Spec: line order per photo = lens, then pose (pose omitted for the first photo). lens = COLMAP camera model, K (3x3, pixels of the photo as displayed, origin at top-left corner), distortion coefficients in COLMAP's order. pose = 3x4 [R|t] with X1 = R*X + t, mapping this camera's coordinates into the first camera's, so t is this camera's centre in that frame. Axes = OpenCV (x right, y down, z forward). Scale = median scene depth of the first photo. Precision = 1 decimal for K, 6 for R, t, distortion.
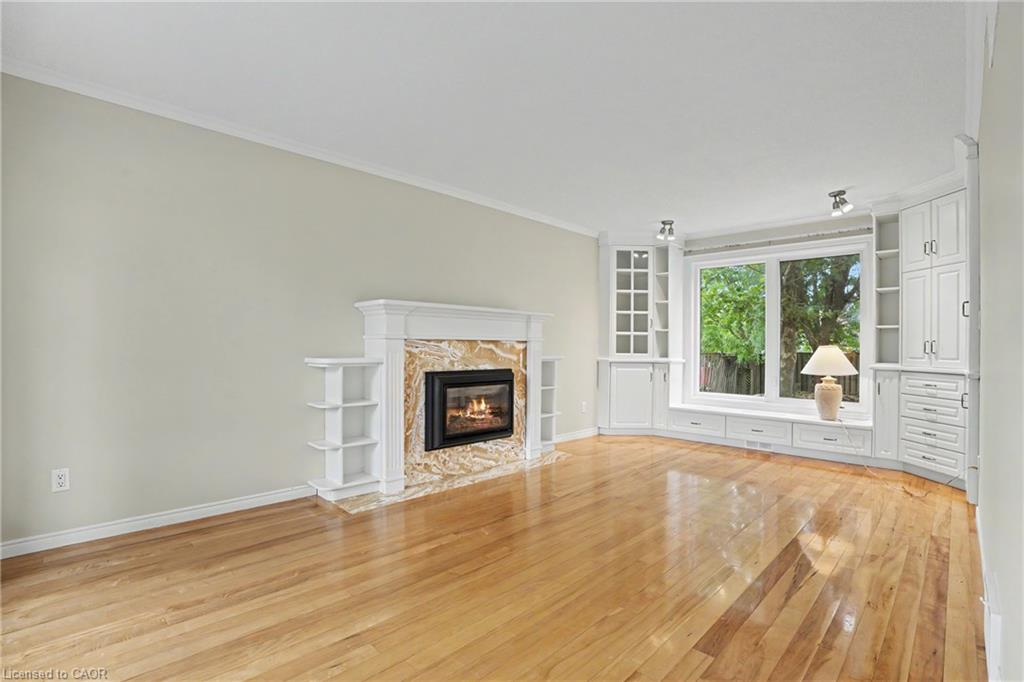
lens RADIAL K [[493.2, 0, 512.0], [0, 493.2, 341.0], [0, 0, 1]] dist [-0.002013, 0.001074]
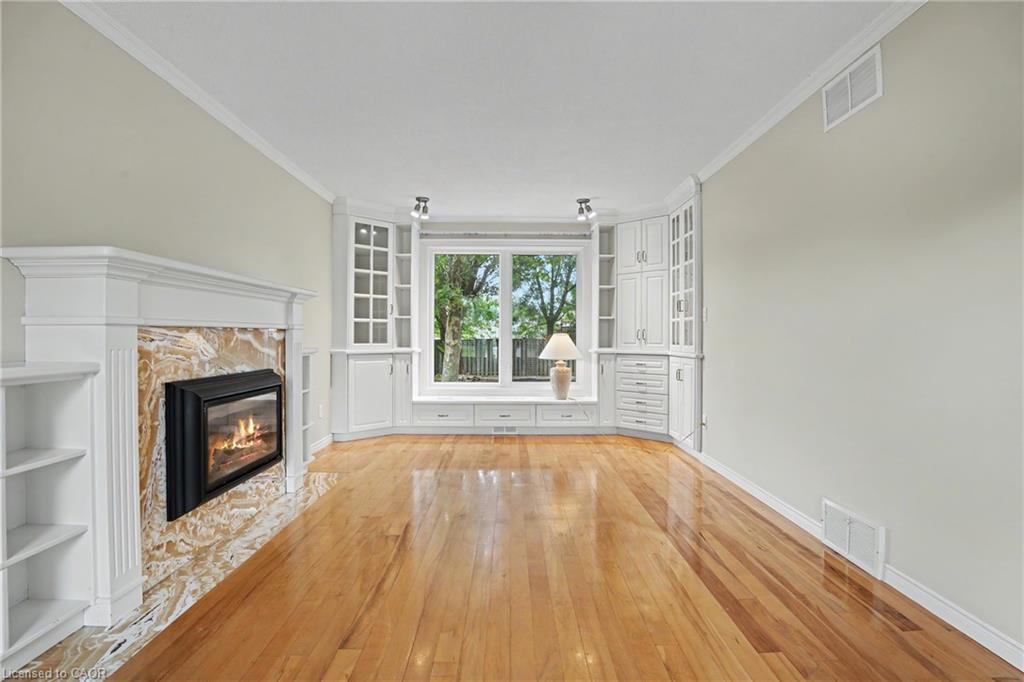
lens RADIAL K [[493.2, 0, 512.0], [0, 493.2, 341.0], [0, 0, 1]] dist [-0.002013, 0.001074]
pose [[0.721659, -0.014568, 0.692096, -0.249556], [-0.002554, 0.999716, 0.023706, -0.000593], [-0.692244, -0.018876, 0.721416, 0.277937]]
